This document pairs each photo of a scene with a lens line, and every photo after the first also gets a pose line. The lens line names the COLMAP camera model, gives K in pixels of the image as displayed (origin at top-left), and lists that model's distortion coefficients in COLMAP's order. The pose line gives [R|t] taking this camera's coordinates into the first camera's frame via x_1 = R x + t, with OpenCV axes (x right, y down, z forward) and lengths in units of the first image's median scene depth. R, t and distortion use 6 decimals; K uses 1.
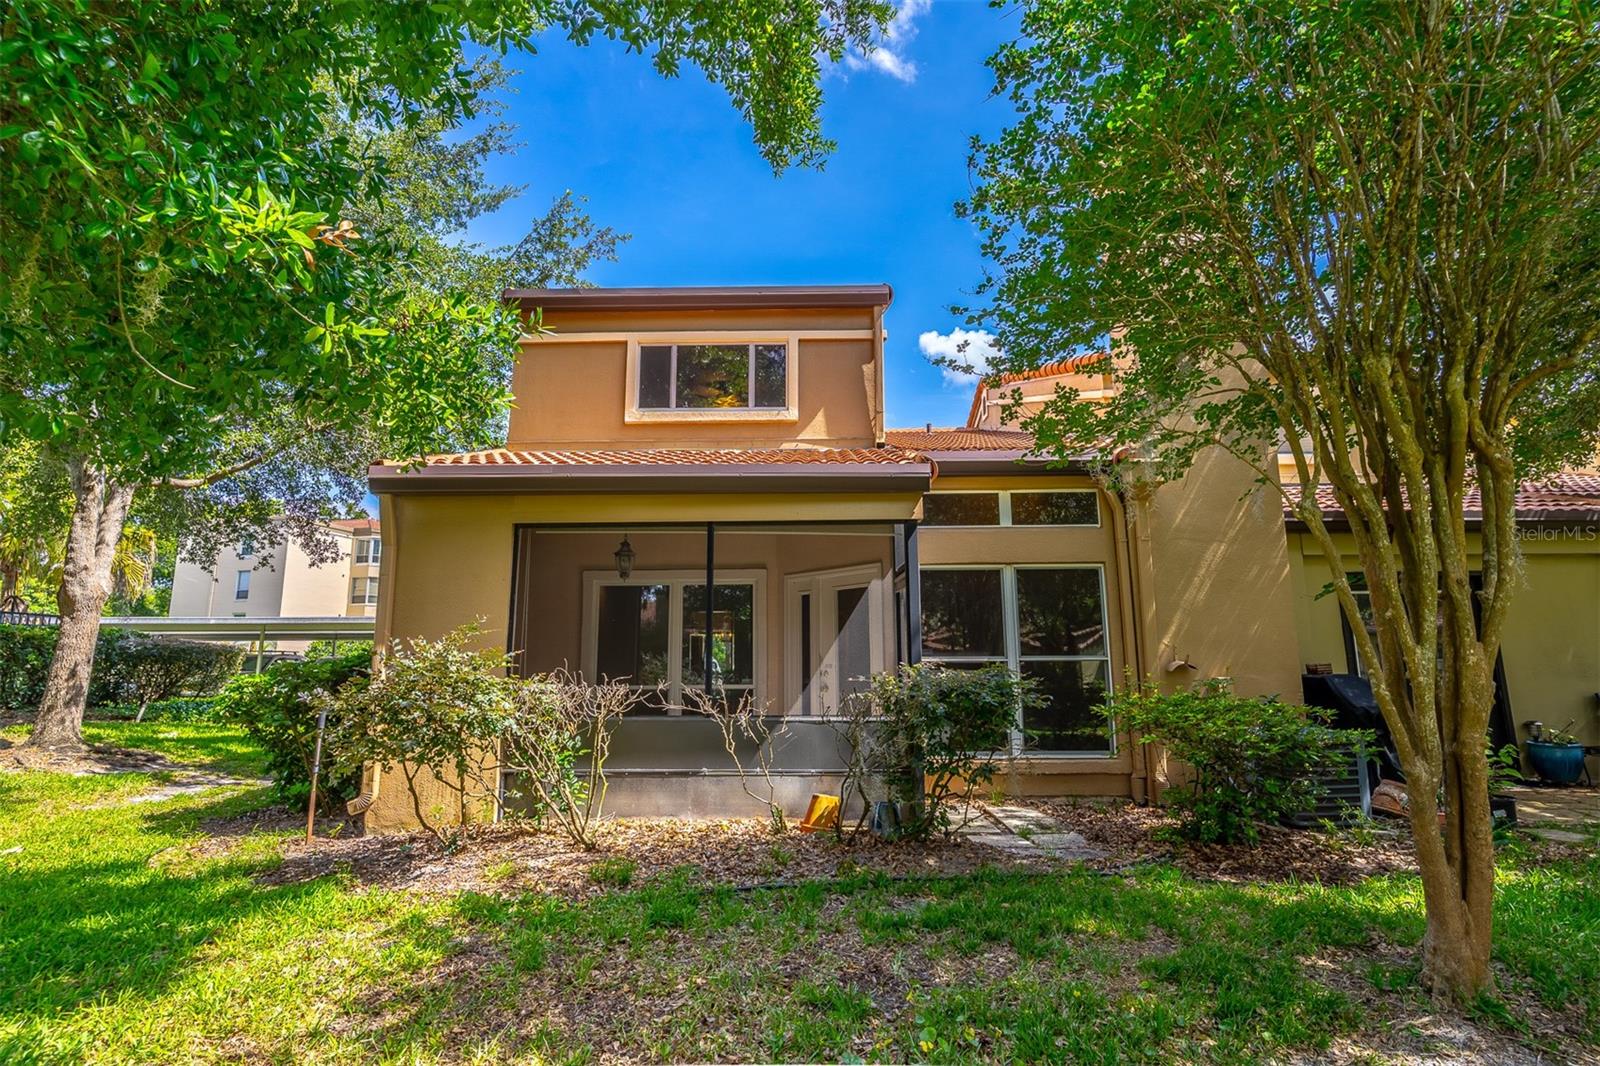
lens RADIAL K [[766.1, 0, 795.2], [0, 766.1, 535.9], [0, 0, 1]] dist [0.003451, -0.000197]
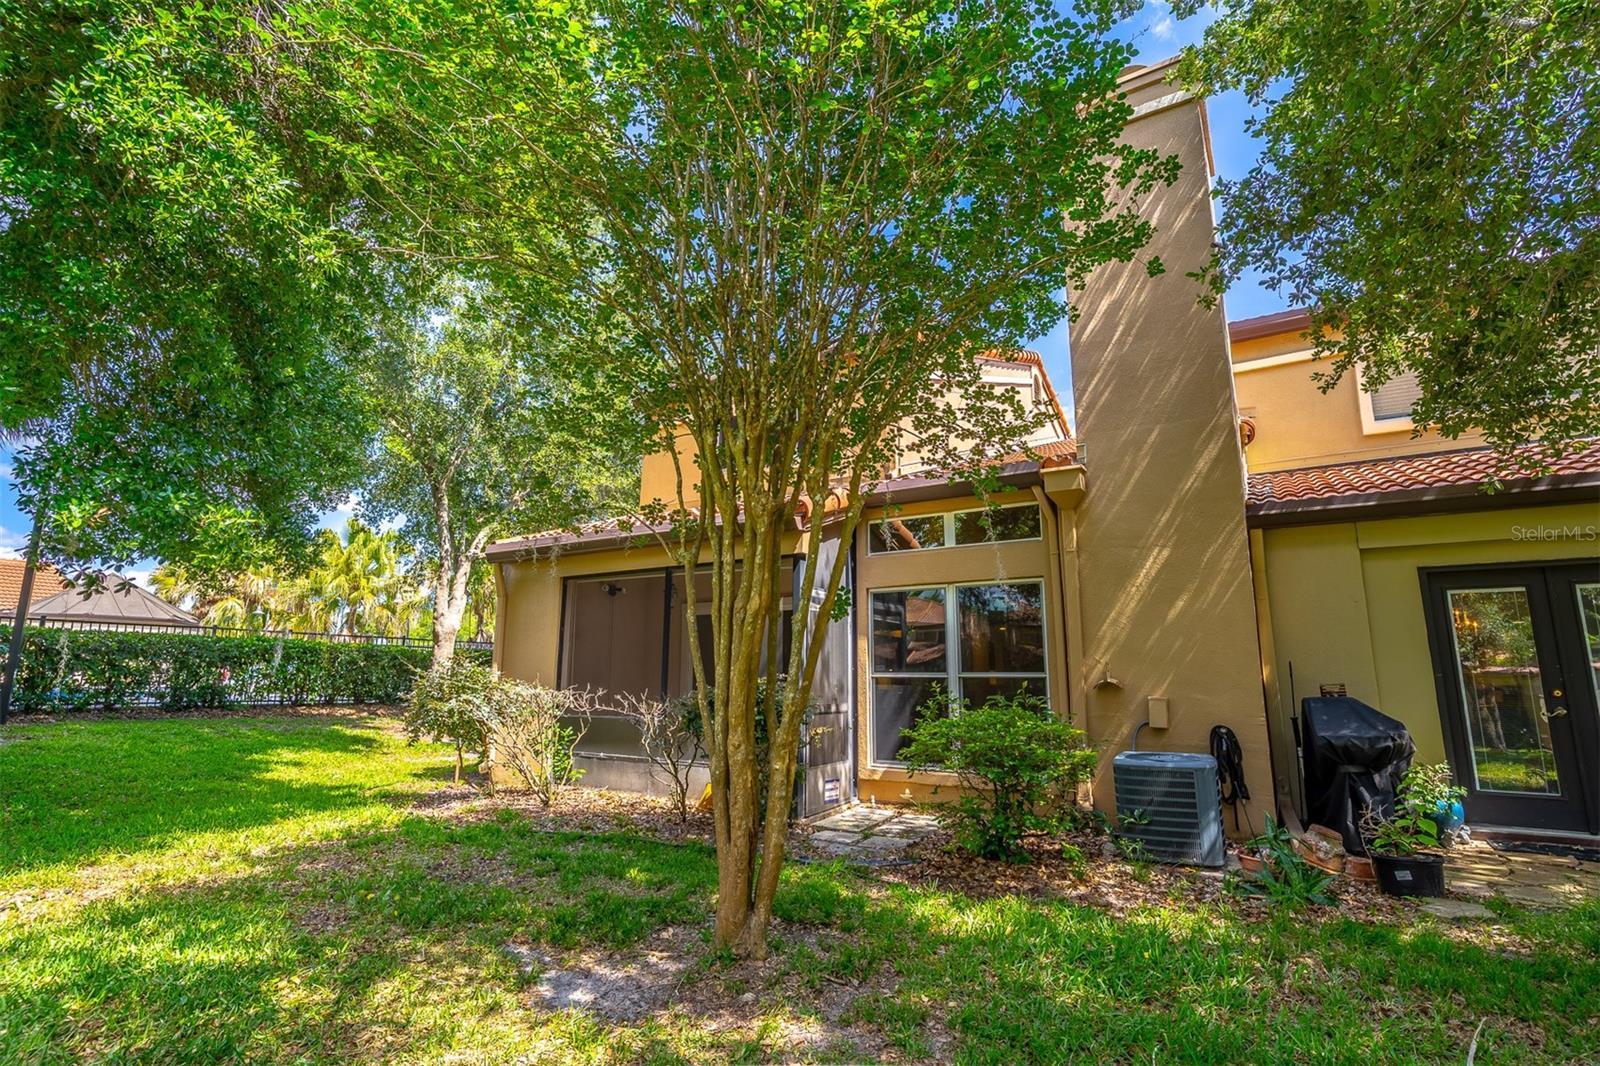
lens RADIAL K [[766.1, 0, 795.2], [0, 766.1, 535.9], [0, 0, 1]] dist [0.003451, -0.000197]
pose [[0.861494, -0.087220, -0.500221, 0.615391], [0.079399, 0.996158, -0.036949, -0.005525], [0.501522, -0.007885, 0.865109, -0.005980]]
